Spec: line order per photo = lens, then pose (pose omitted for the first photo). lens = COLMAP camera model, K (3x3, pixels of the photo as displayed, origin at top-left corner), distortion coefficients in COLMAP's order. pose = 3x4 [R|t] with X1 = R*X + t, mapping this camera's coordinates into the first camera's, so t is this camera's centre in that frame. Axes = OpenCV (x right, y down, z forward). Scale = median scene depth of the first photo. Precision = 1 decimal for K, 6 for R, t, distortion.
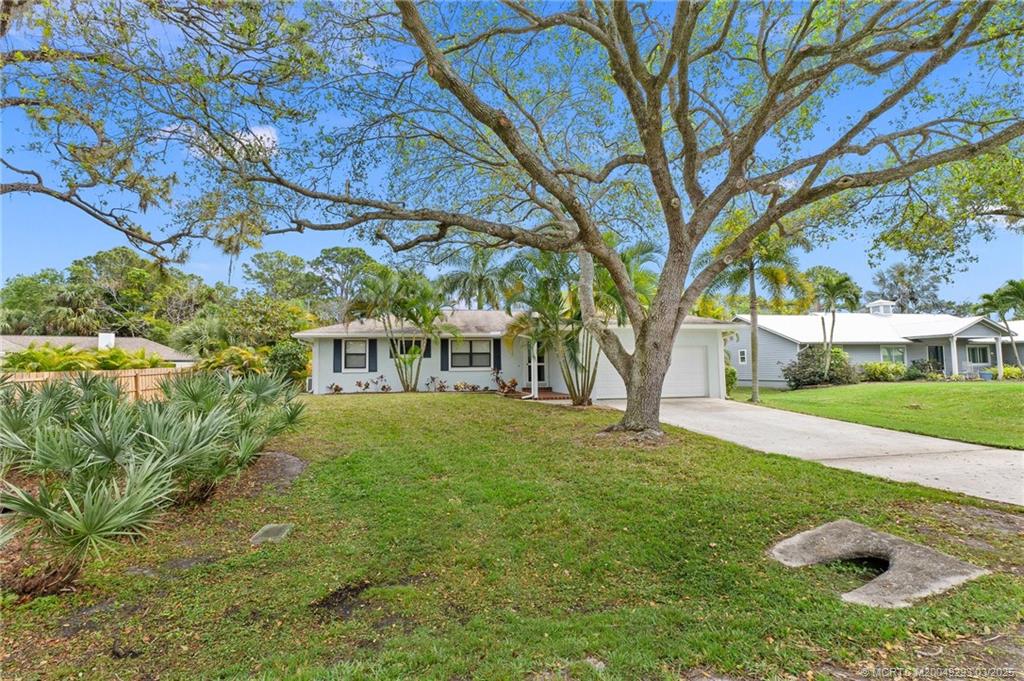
lens RADIAL K [[458.3, 0, 512.0], [0, 458.3, 340.5], [0, 0, 1]] dist [-0.010123, 0.000016]
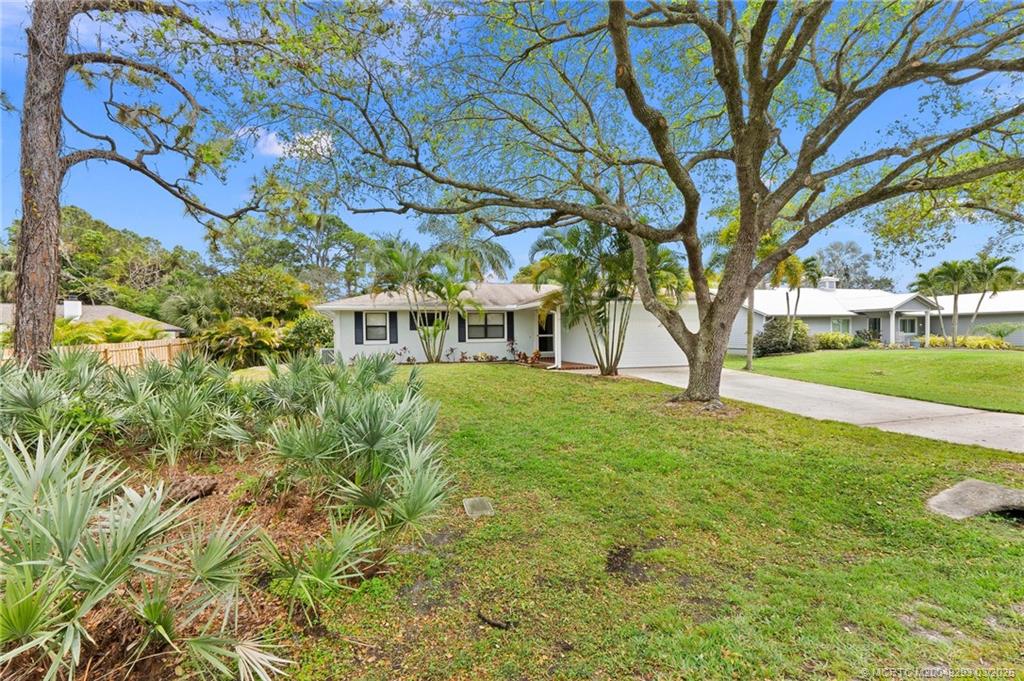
lens RADIAL K [[436.6, 0, 509.2], [0, 436.6, 342.5], [0, 0, 1]] dist [0.002638, 0.000402]
pose [[0.994337, -0.002665, 0.106242, -0.149218], [-0.005962, 0.996713, 0.080798, -0.014794], [-0.106108, -0.080974, 0.991052, -0.003320]]
